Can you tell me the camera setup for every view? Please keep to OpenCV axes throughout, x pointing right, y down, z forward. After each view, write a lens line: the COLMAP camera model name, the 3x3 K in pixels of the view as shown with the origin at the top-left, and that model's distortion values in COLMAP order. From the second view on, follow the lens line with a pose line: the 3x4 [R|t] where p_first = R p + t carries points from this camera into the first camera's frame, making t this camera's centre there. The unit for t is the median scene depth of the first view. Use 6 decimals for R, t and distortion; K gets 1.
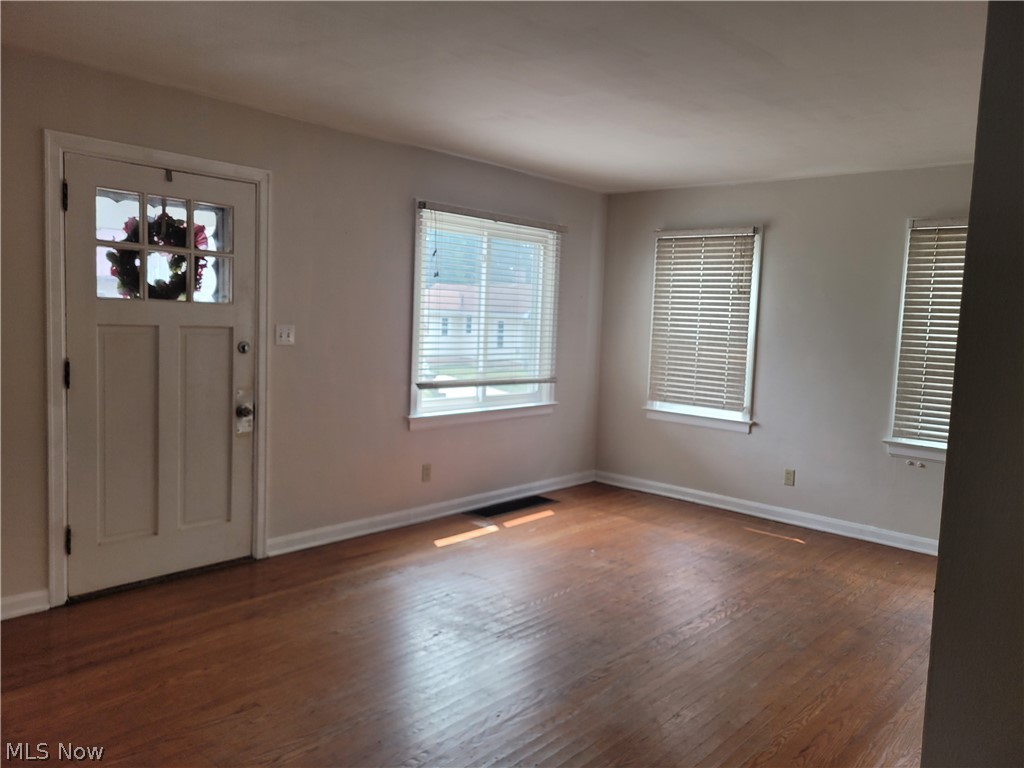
lens RADIAL K [[776.1, 0, 510.4], [0, 776.1, 369.1], [0, 0, 1]] dist [0.070151, -0.055109]
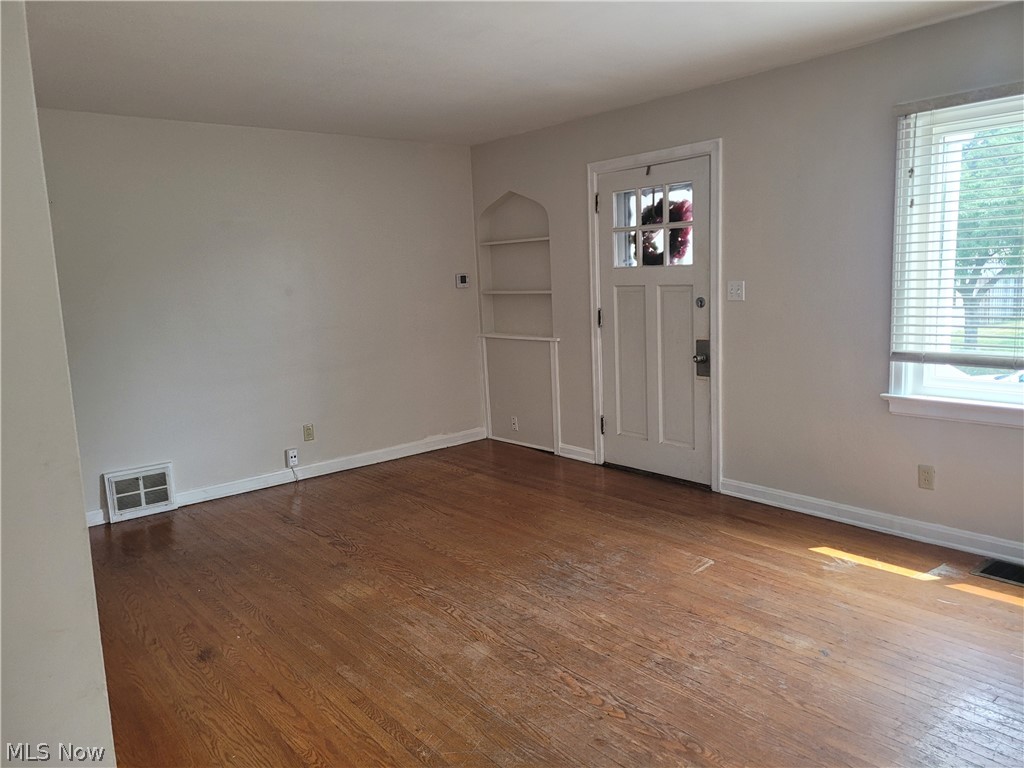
lens RADIAL K [[741.0, 0, 512.9], [0, 741.0, 368.1], [0, 0, 1]] dist [0.001011, 0.000967]
pose [[-0.143694, 0.095684, -0.984986, 0.779223], [-0.035398, 0.994181, 0.101741, -0.032581], [0.988989, 0.049486, -0.139471, 0.885959]]
